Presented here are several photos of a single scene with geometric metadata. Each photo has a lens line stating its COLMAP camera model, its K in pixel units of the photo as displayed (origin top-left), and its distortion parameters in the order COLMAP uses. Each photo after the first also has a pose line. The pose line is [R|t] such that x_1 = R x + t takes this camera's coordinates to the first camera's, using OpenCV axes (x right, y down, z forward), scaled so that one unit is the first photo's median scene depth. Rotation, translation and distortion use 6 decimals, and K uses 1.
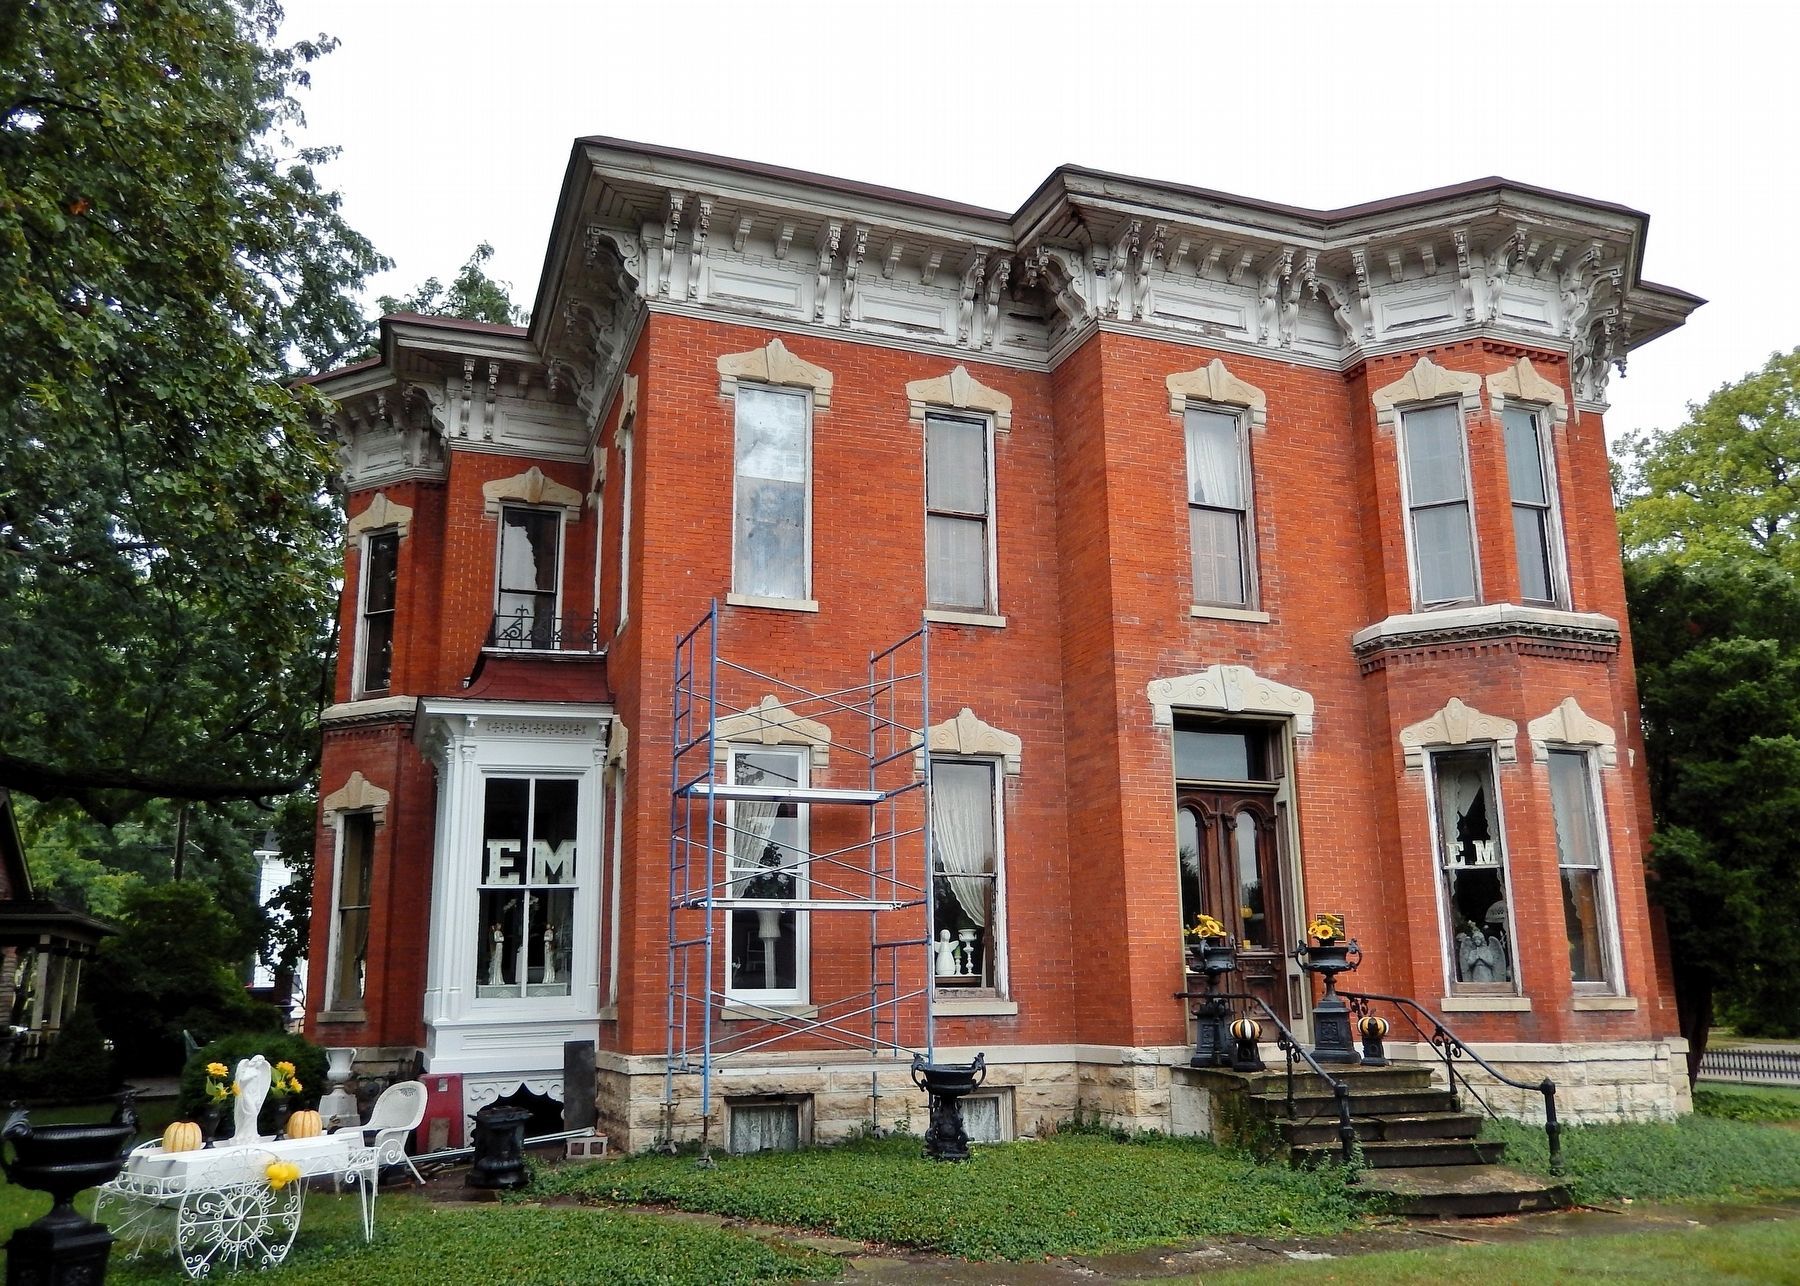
lens RADIAL K [[1423.8, 0, 900.0], [0, 1423.8, 643.0], [0, 0, 1]] dist [0.005253, 0.000579]
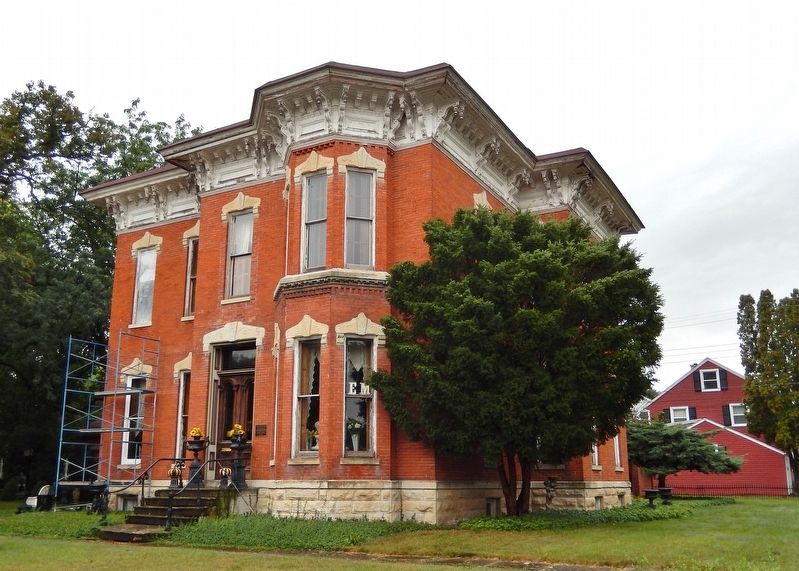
lens RADIAL K [[736.8, 0, 399.5], [0, 736.8, 285.5], [0, 0, 1]] dist [-0.006895, -0.004765]
pose [[0.653999, -0.180713, -0.734594, 1.324080], [0.177925, 0.980553, -0.082816, 0.106563], [0.735274, -0.076542, 0.673434, 0.370002]]
